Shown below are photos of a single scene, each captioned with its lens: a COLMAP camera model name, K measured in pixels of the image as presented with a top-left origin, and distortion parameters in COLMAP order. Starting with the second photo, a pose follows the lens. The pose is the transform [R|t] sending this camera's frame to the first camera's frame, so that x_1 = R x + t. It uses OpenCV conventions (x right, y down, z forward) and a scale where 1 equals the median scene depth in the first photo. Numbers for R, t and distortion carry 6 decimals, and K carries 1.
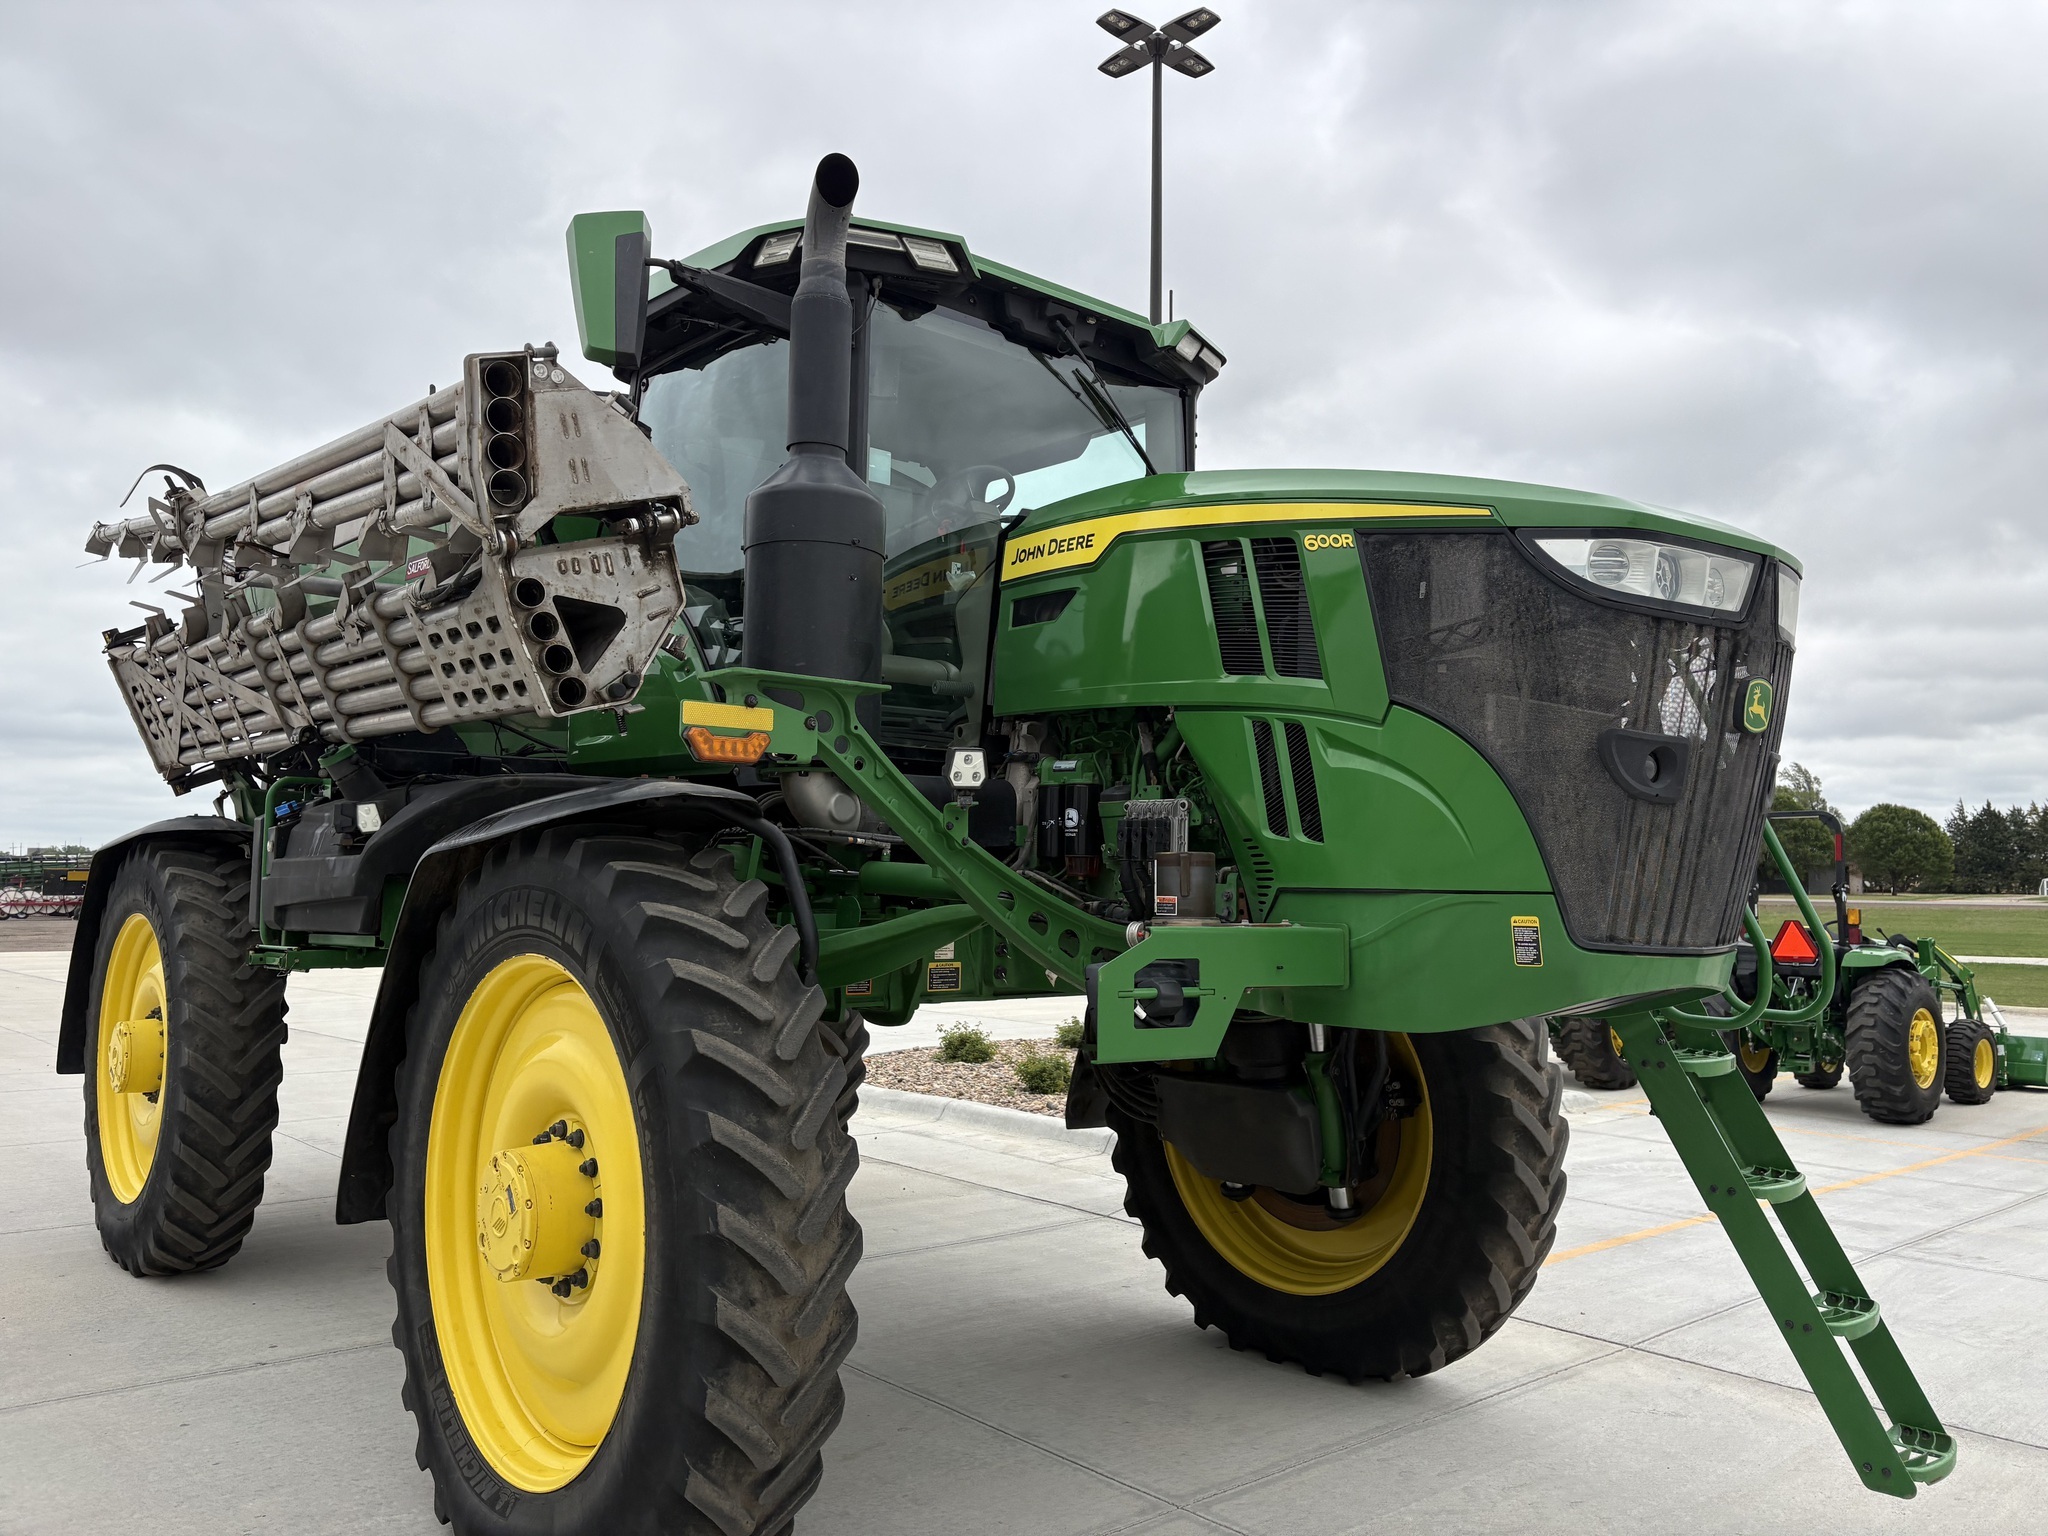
lens RADIAL K [[1532.6, 0, 1043.0], [0, 1532.6, 774.2], [0, 0, 1]] dist [0.040949, -0.006777]
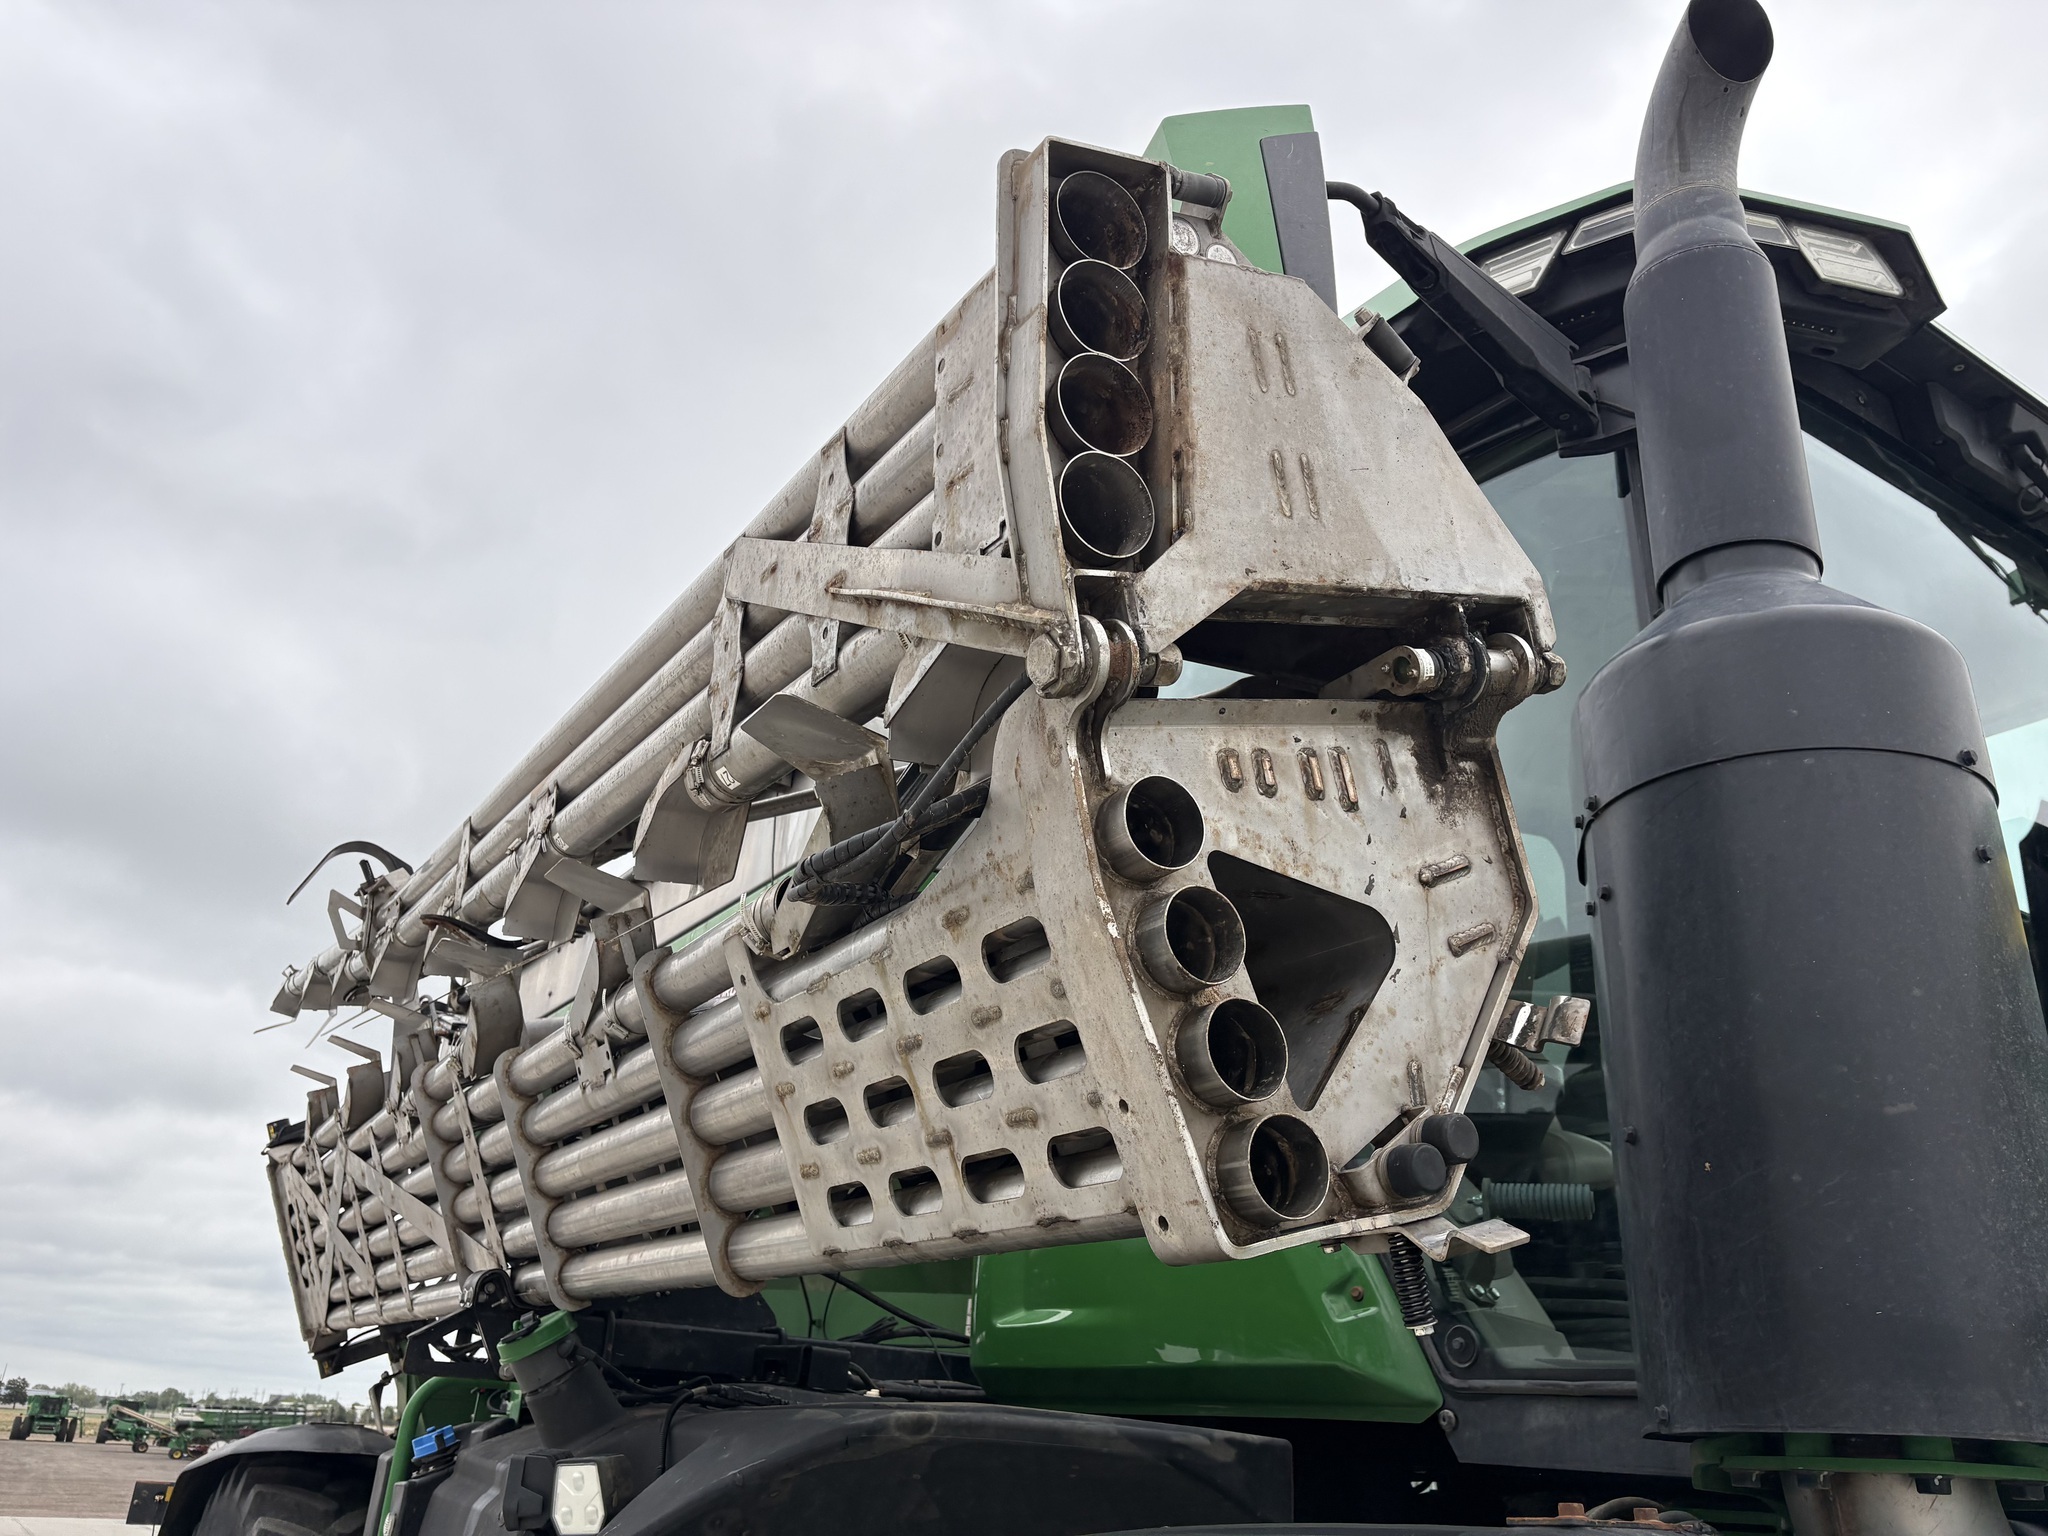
lens RADIAL K [[1521.2, 0, 980.7], [0, 1521.2, 771.4], [0, 0, 1]] dist [0.037597, -0.002146]
pose [[0.983557, -0.028960, -0.178261, -0.260202], [-0.035276, 0.937239, -0.346898, -0.018624], [0.177119, 0.347483, 0.920807, 0.591479]]
